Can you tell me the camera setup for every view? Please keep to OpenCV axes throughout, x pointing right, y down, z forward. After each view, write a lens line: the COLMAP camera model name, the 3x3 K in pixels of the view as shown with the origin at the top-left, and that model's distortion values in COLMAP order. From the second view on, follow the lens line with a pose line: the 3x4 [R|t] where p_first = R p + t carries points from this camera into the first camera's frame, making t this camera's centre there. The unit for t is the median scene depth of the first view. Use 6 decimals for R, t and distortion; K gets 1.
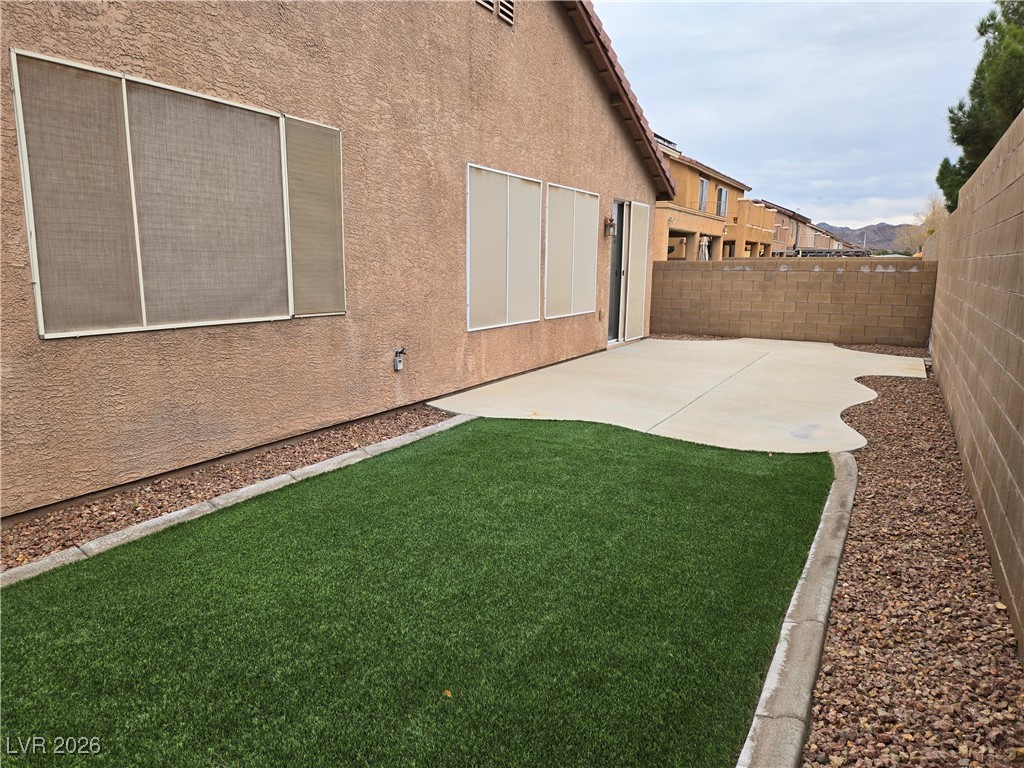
lens RADIAL K [[688.6, 0, 513.5], [0, 688.6, 390.0], [0, 0, 1]] dist [0.082606, -0.081076]
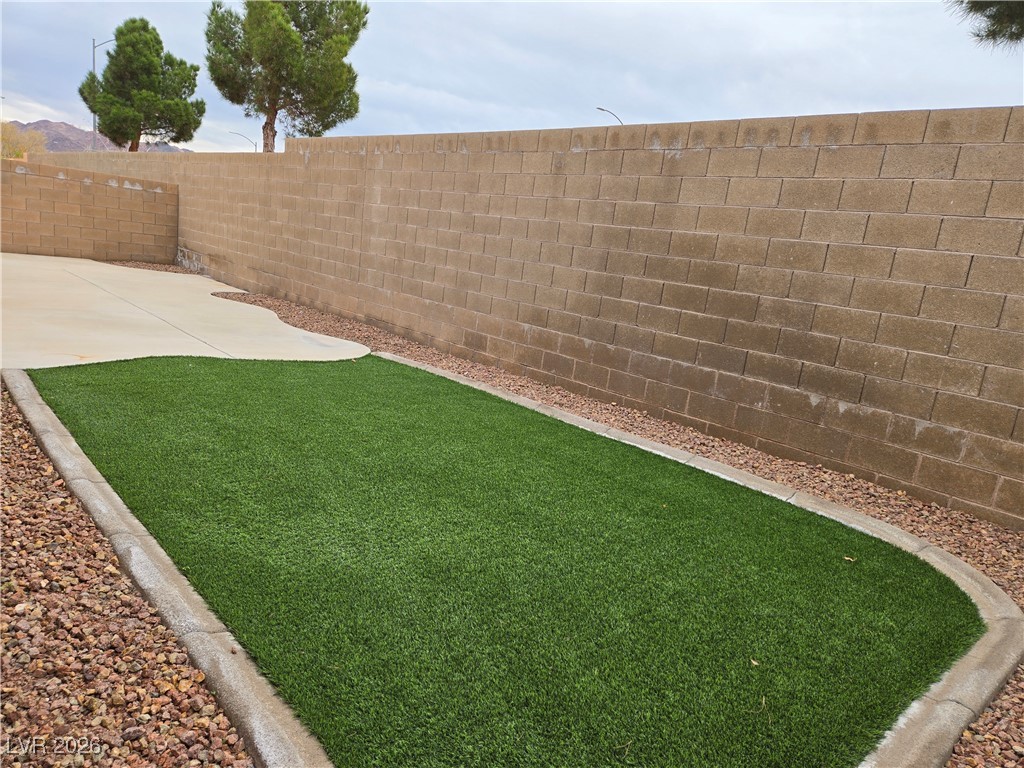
lens RADIAL K [[676.5, 0, 519.5], [0, 676.5, 389.4], [0, 0, 1]] dist [0.084163, -0.080700]
pose [[0.308422, -0.166824, 0.936507, -0.277105], [0.047677, 0.985976, 0.159935, -0.014609], [-0.950054, -0.004677, 0.312050, 0.149284]]
